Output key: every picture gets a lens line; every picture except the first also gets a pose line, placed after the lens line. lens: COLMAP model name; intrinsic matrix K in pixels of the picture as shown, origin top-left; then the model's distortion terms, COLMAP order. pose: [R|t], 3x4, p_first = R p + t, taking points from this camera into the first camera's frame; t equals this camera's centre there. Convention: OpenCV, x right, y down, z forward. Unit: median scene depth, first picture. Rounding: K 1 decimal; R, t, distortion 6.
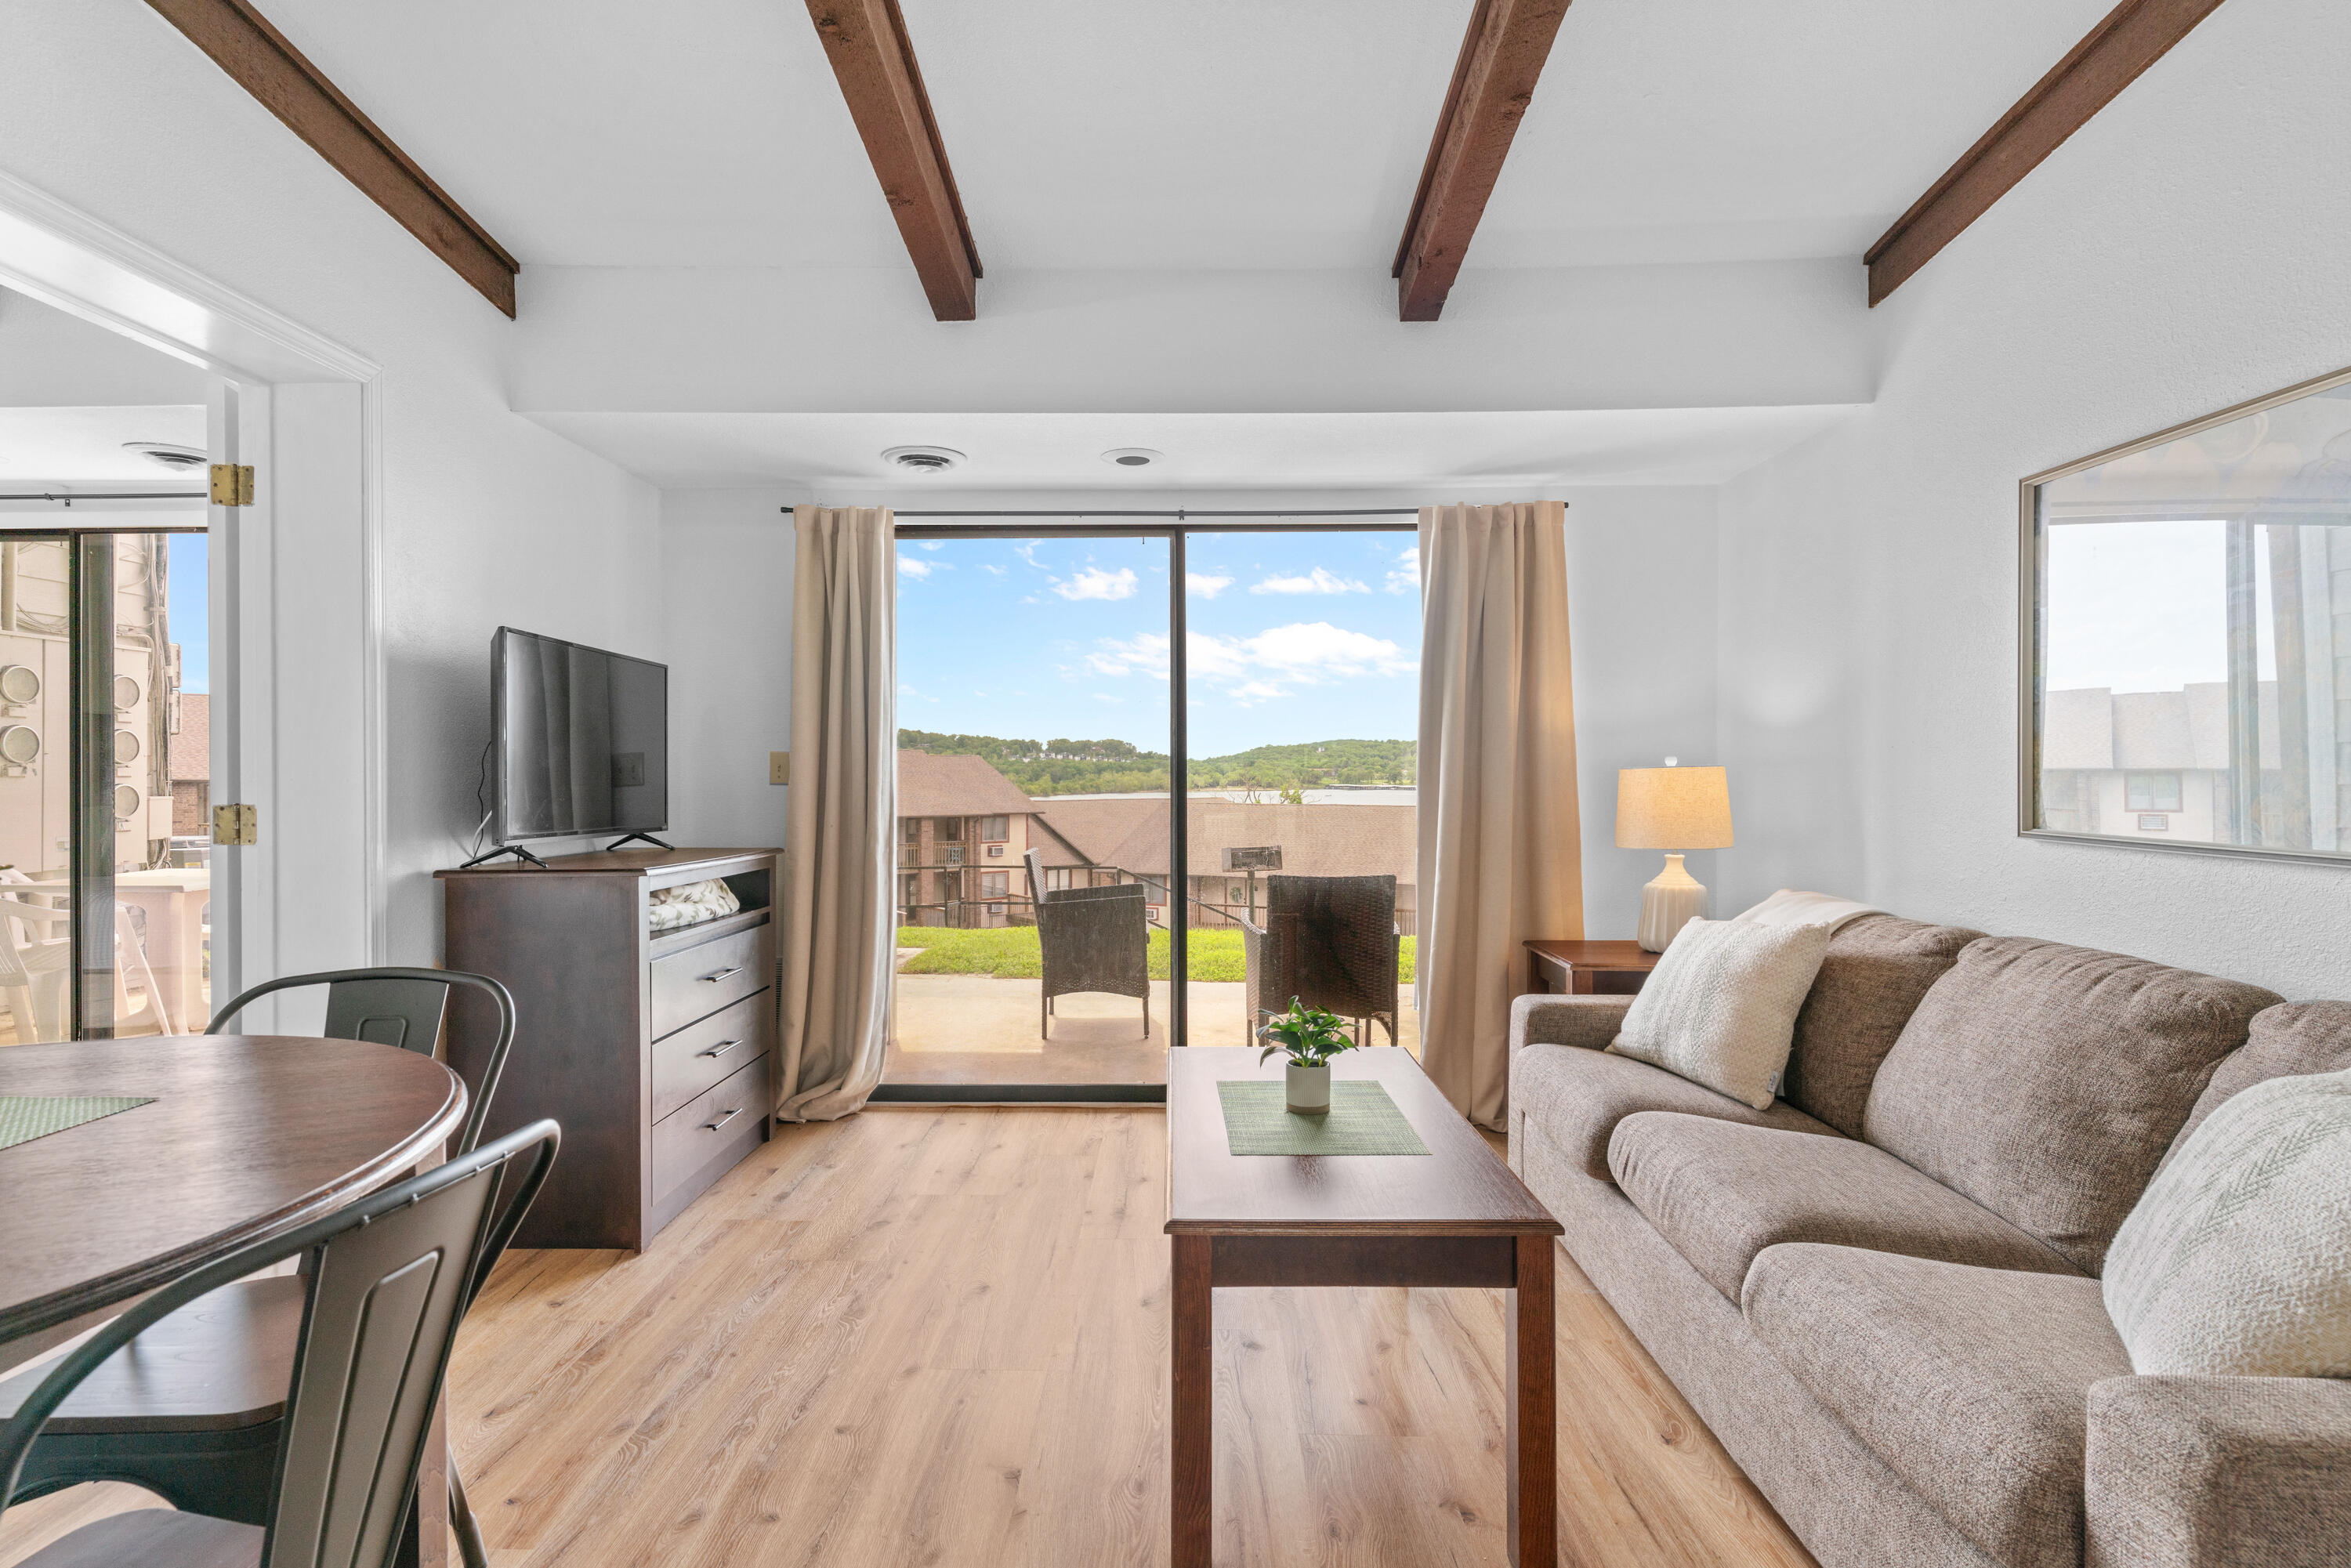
lens RADIAL K [[1122.9, 0, 1164.7], [0, 1122.9, 777.1], [0, 0, 1]] dist [0.002058, -0.000445]
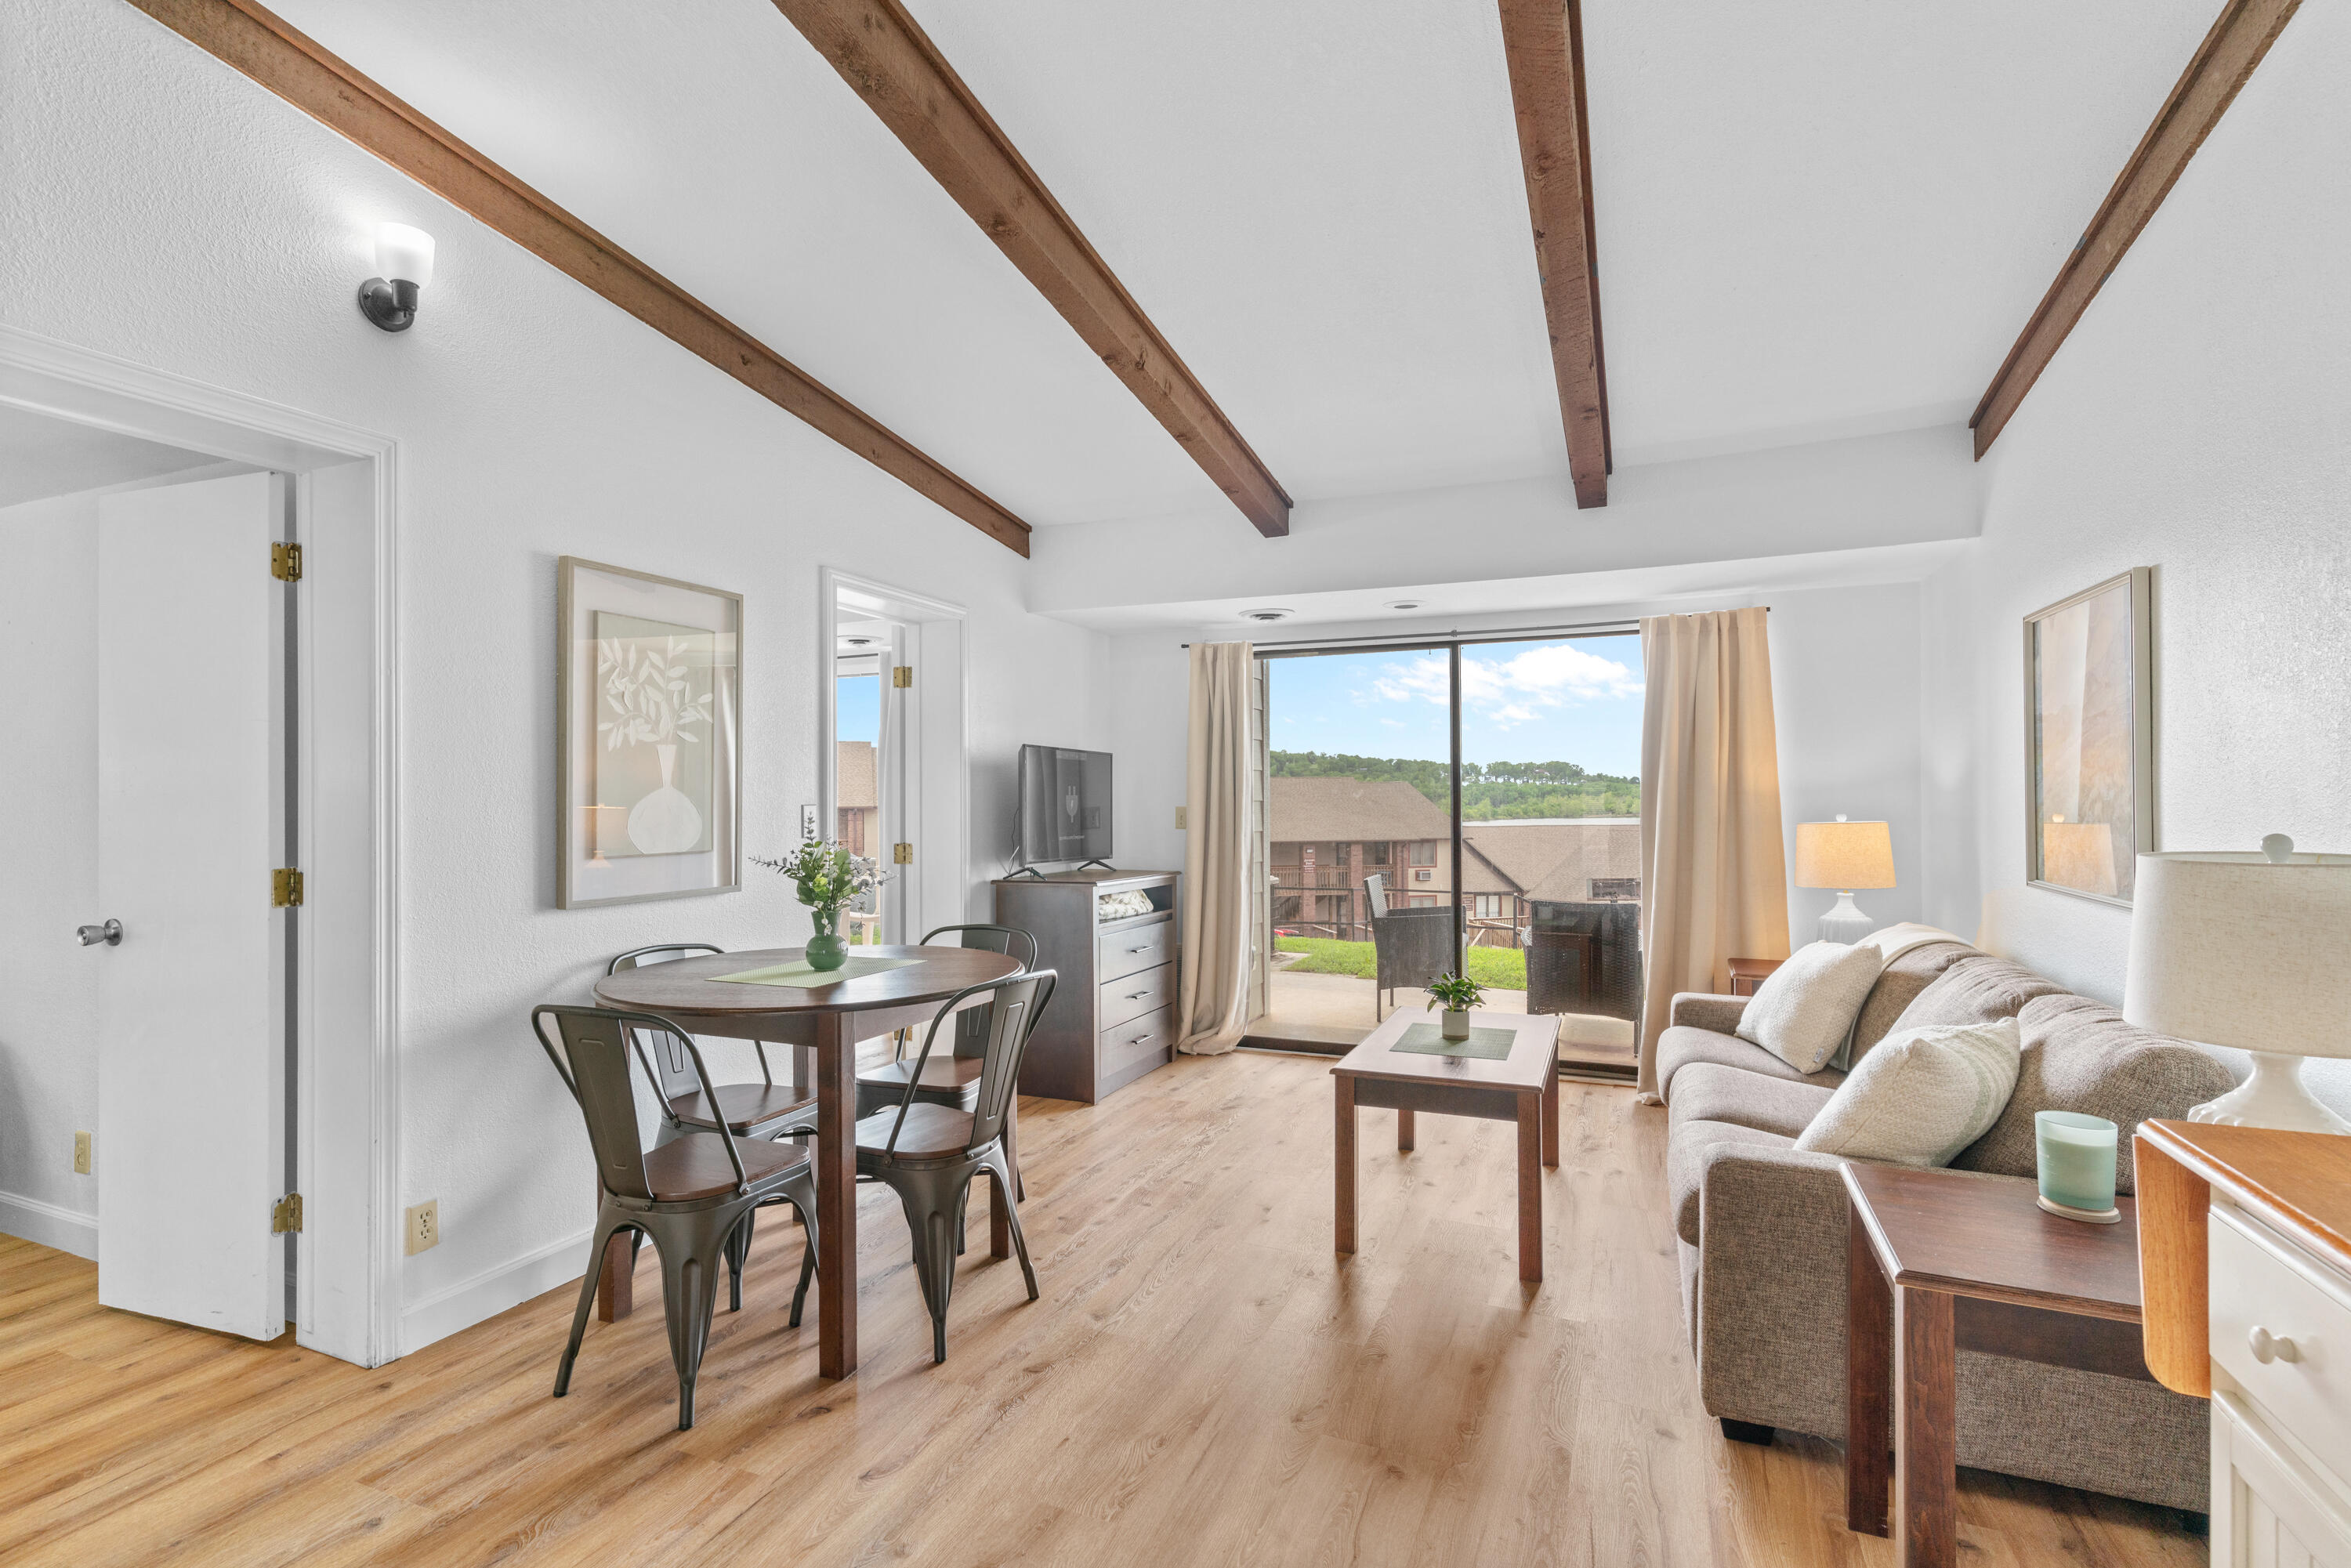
lens RADIAL K [[1122.9, 0, 1164.7], [0, 1122.9, 777.1], [0, 0, 1]] dist [0.002058, -0.000445]
pose [[0.925514, -0.009131, -0.378603, 0.268361], [0.001388, 0.999784, -0.020721, -0.040866], [0.378711, 0.018652, 0.925327, -0.519190]]
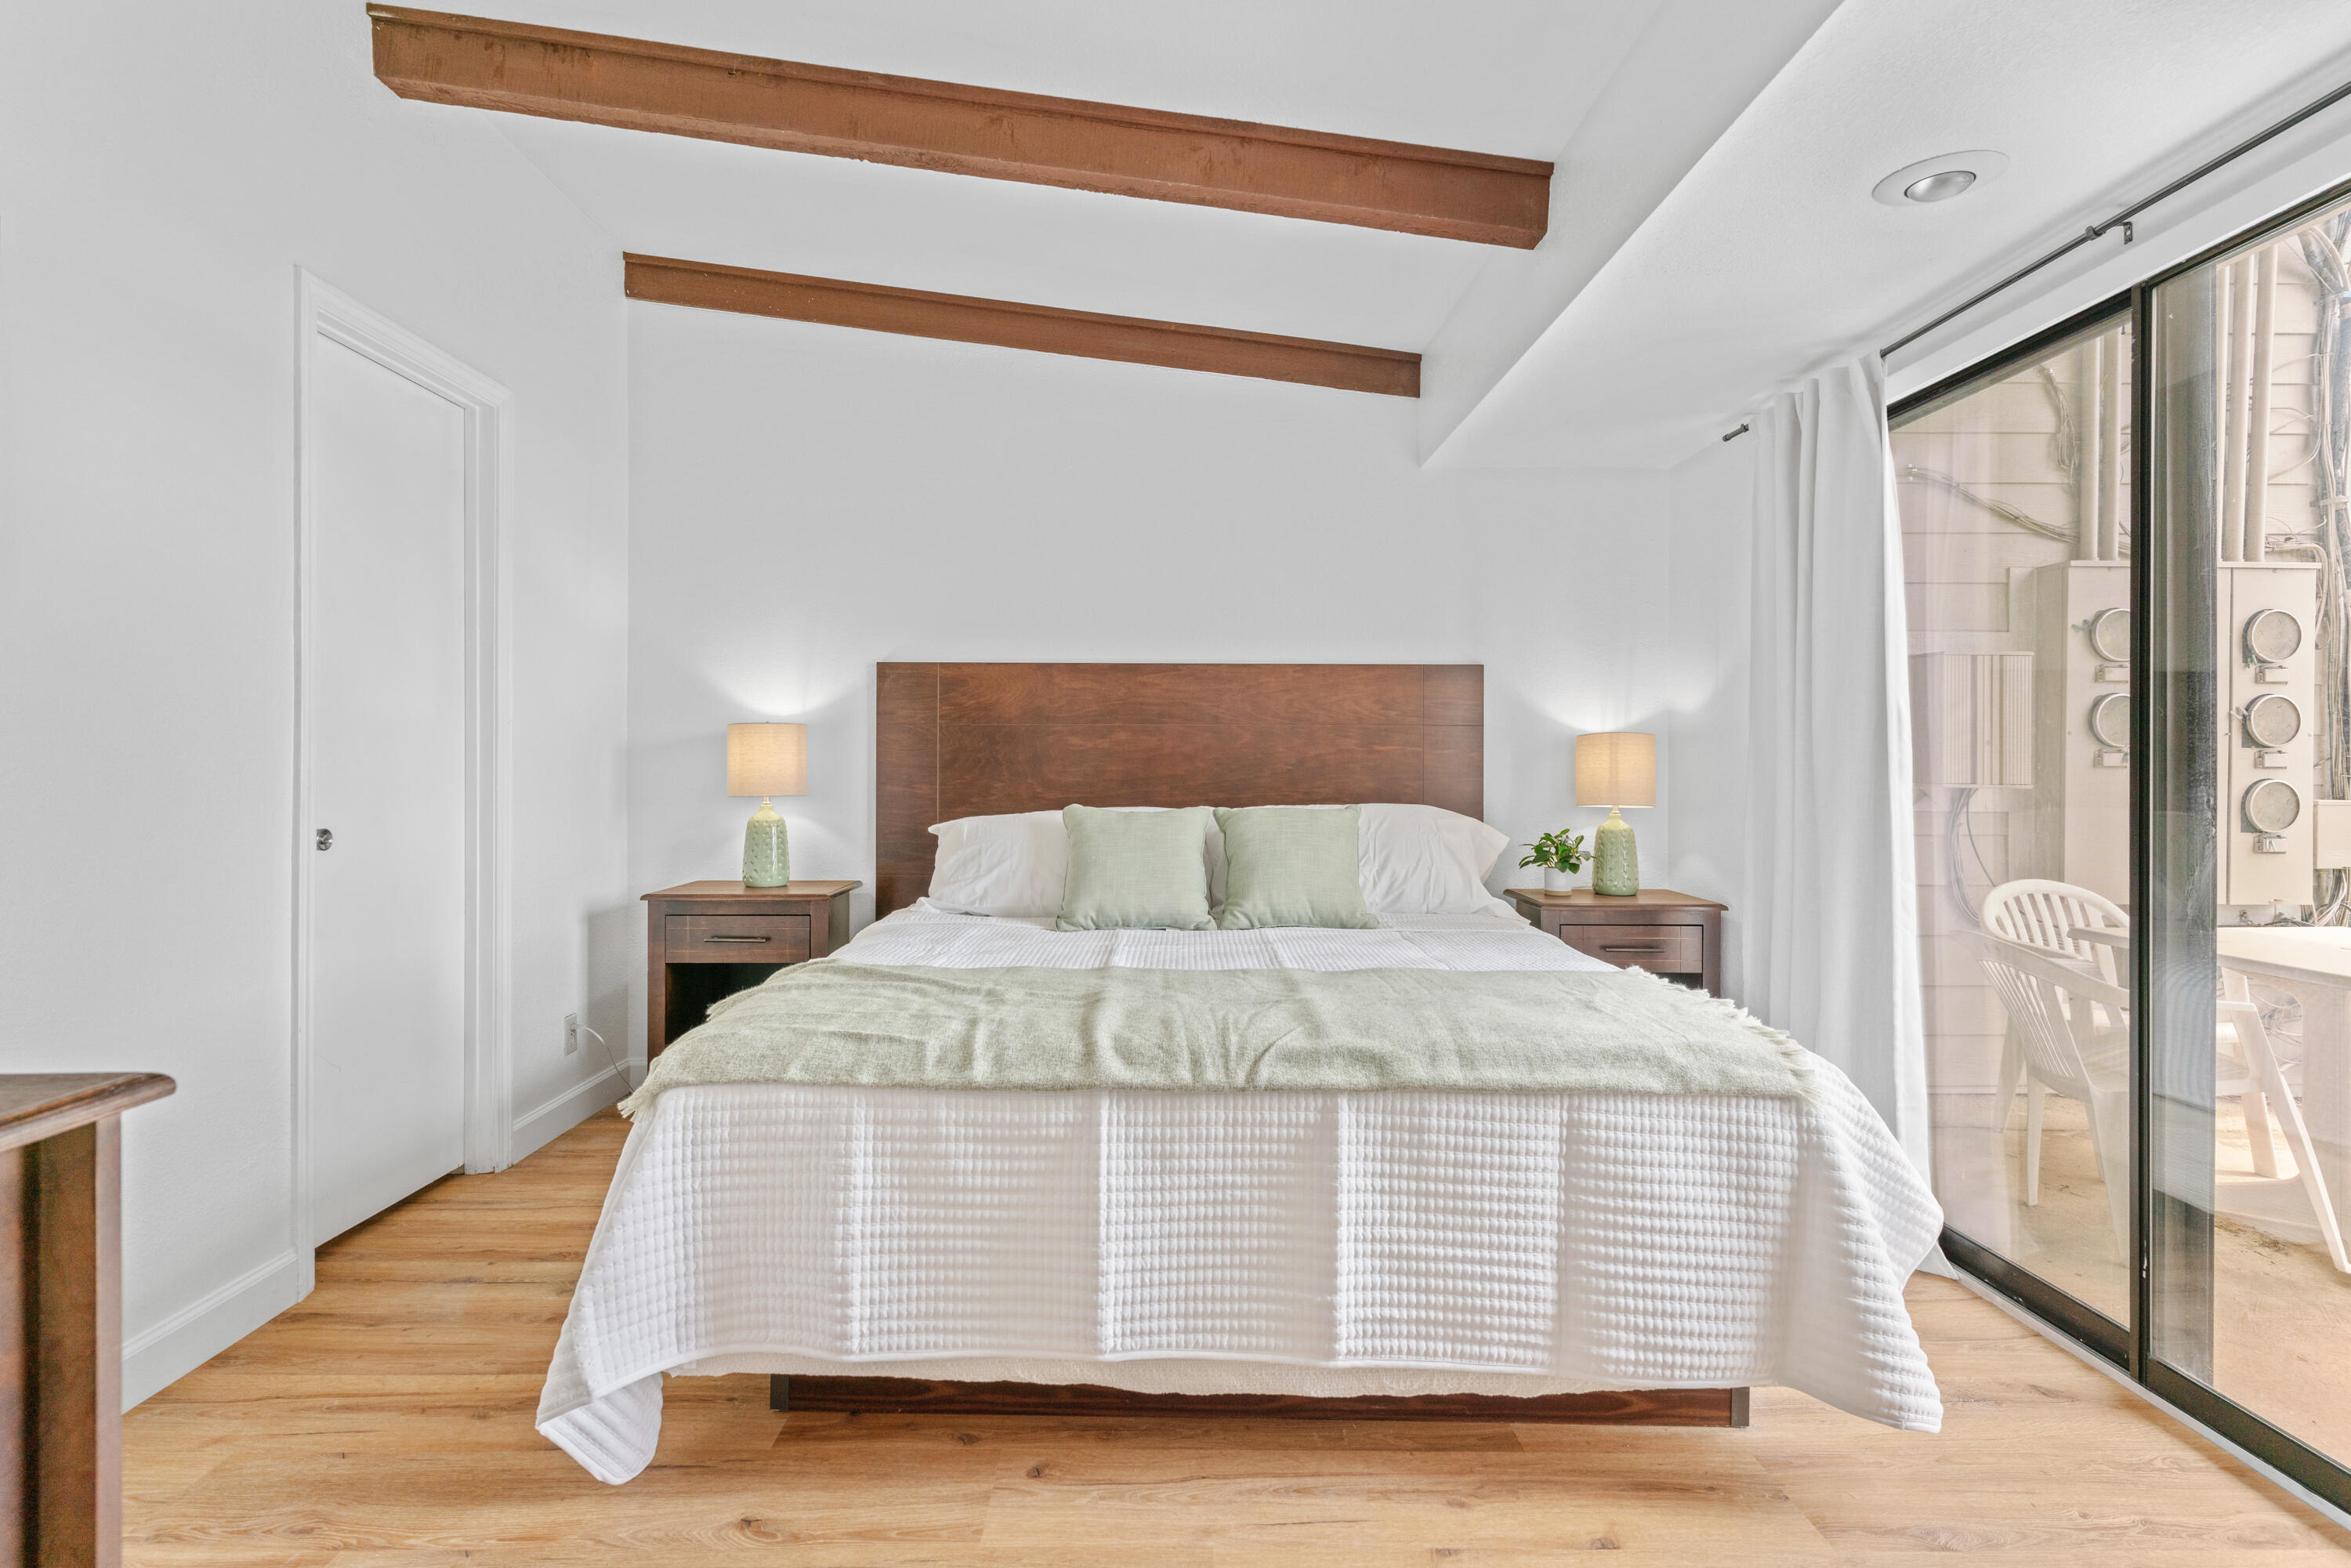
lens RADIAL K [[1122.9, 0, 1164.7], [0, 1122.9, 777.1], [0, 0, 1]] dist [0.002058, -0.000445]
pose [[0.024295, -0.003740, -0.999698, -0.605665], [-0.011798, 0.999922, -0.004027, 0.030651], [0.999635, 0.011892, 0.024249, 0.712238]]
